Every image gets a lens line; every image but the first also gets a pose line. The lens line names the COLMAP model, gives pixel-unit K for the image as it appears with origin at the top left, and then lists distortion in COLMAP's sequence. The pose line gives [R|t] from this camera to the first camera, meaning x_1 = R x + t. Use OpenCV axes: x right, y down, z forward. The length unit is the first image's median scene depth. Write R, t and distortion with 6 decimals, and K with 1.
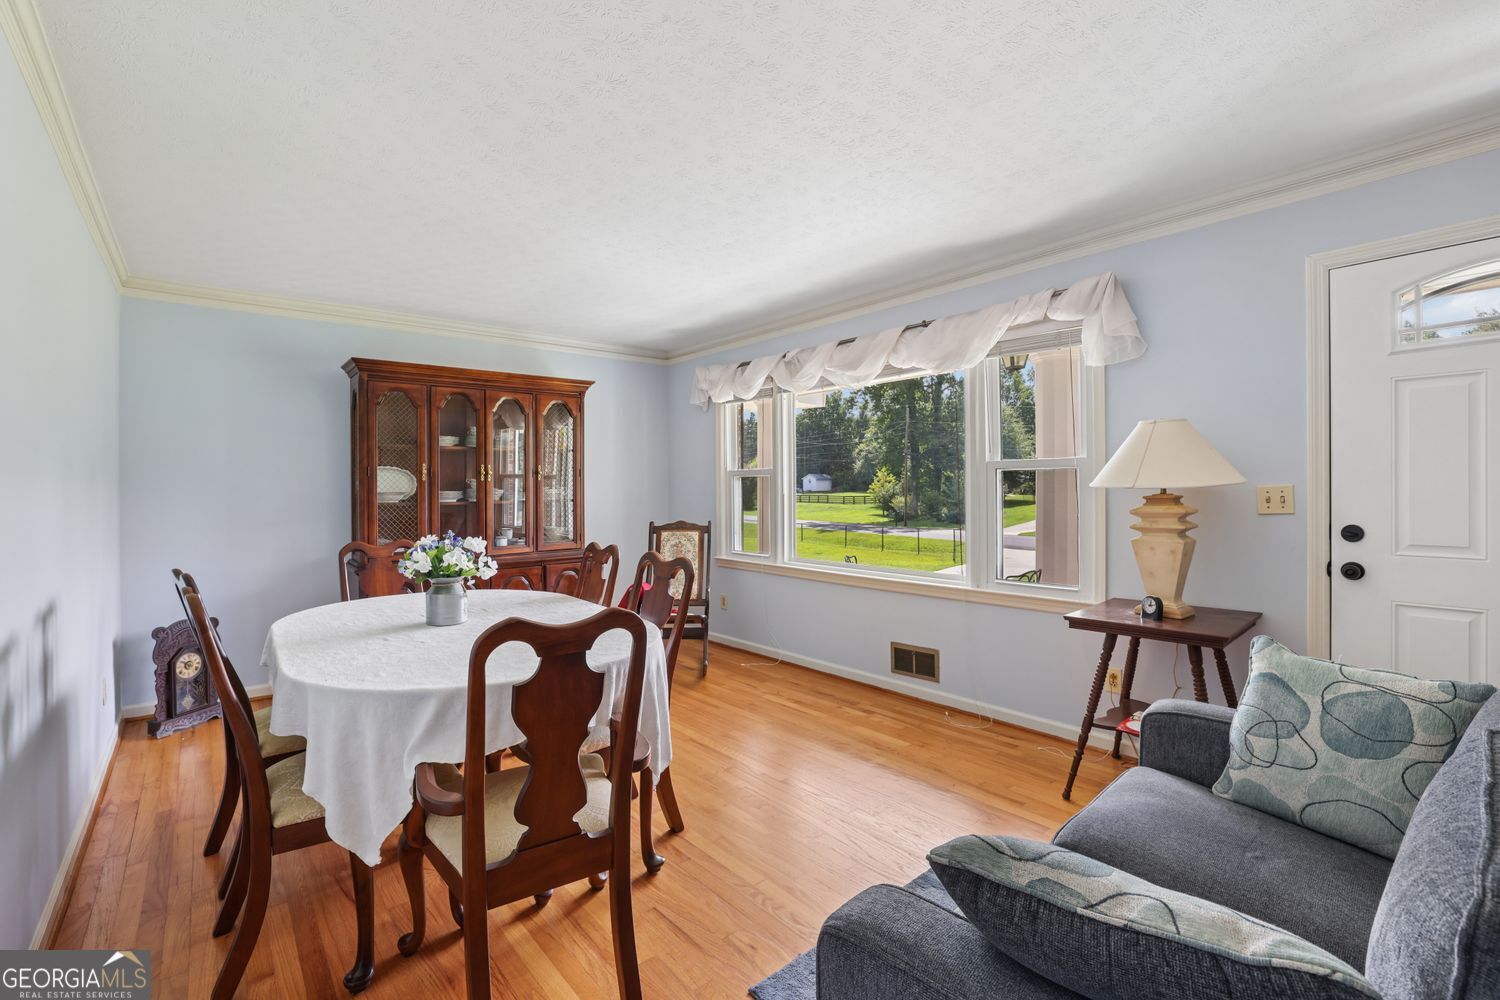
lens RADIAL K [[648.7, 0, 749.7], [0, 648.7, 490.9], [0, 0, 1]] dist [-0.046949, 0.018750]
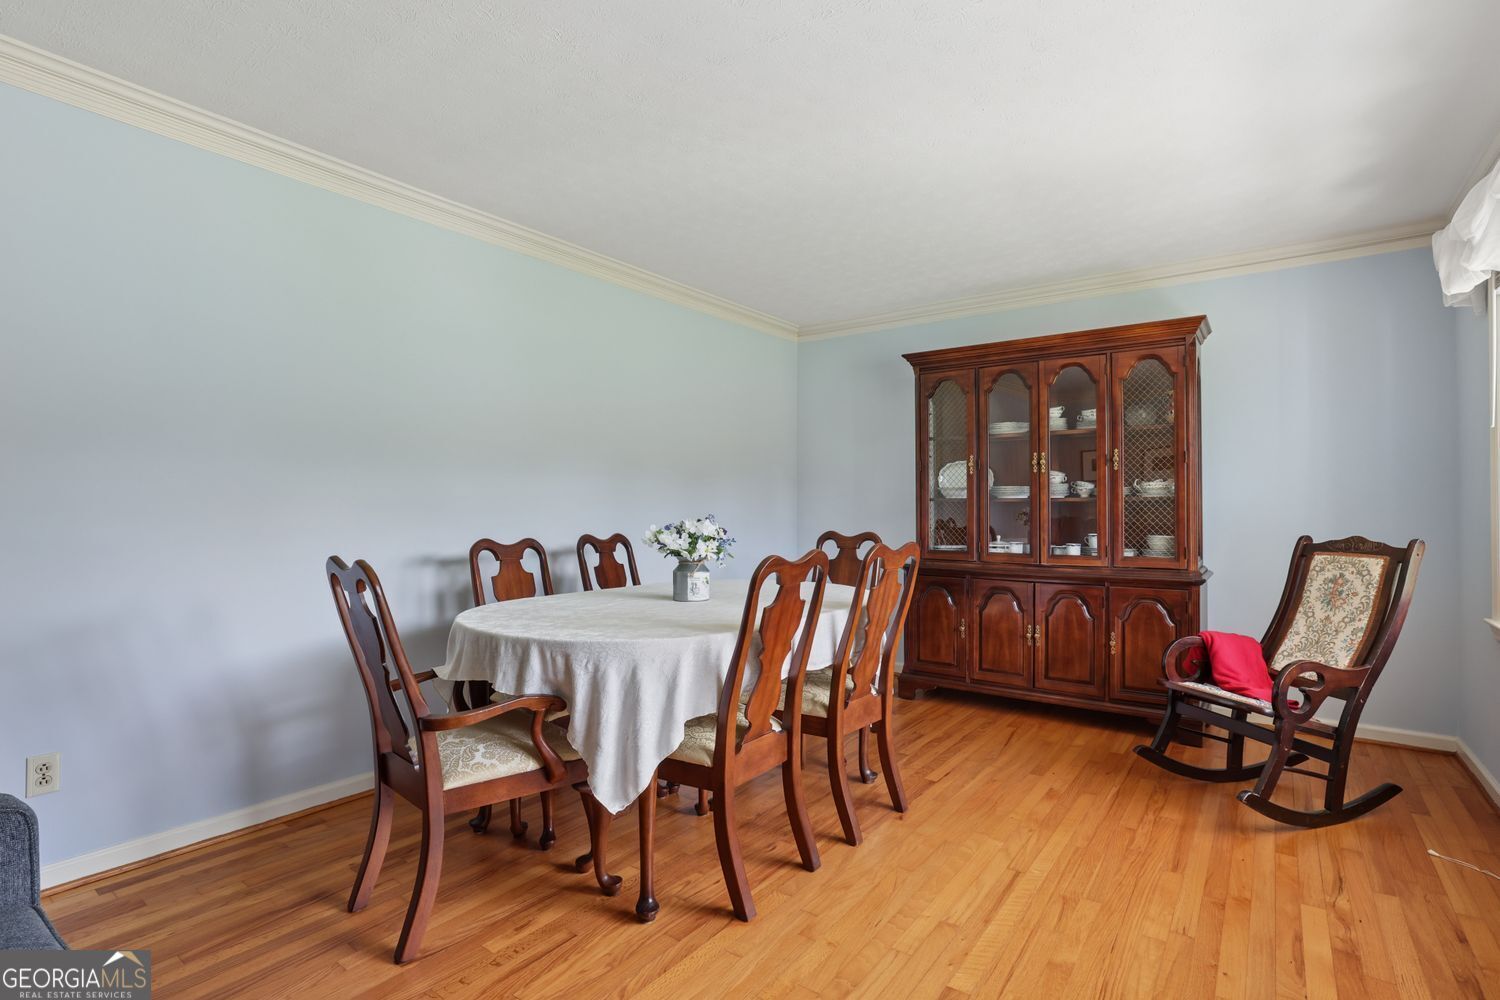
lens RADIAL K [[709.8, 0, 750.0], [0, 709.8, 500.0], [0, 0, 1]] dist [-0.001977, -0.000120]
pose [[0.250249, 0.006475, -0.968160, 0.402692], [-0.000581, 0.999978, 0.006537, 0.015711], [0.968181, -0.001074, 0.250248, 0.453868]]
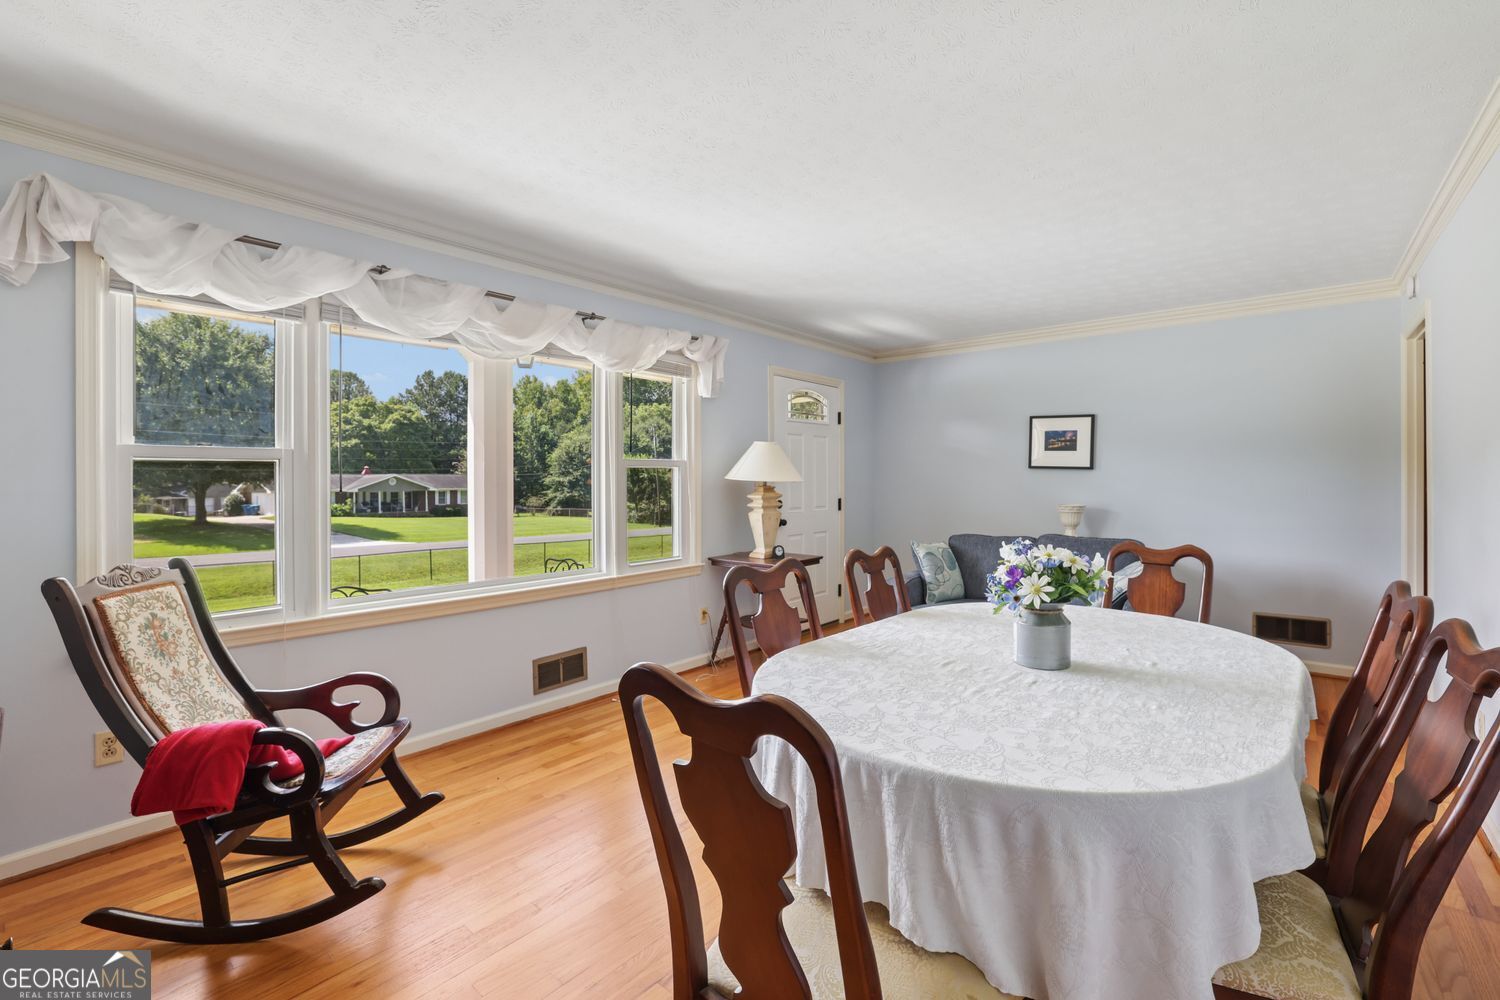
lens RADIAL K [[675.8, 0, 750.9], [0, 675.8, 479.6], [0, 0, 1]] dist [0.000040, 0.021440]
pose [[-0.154595, 0.007117, 0.987952, -0.707462], [0.008473, 0.999947, -0.005878, -0.001135], [-0.987942, 0.007463, -0.154648, 0.830316]]
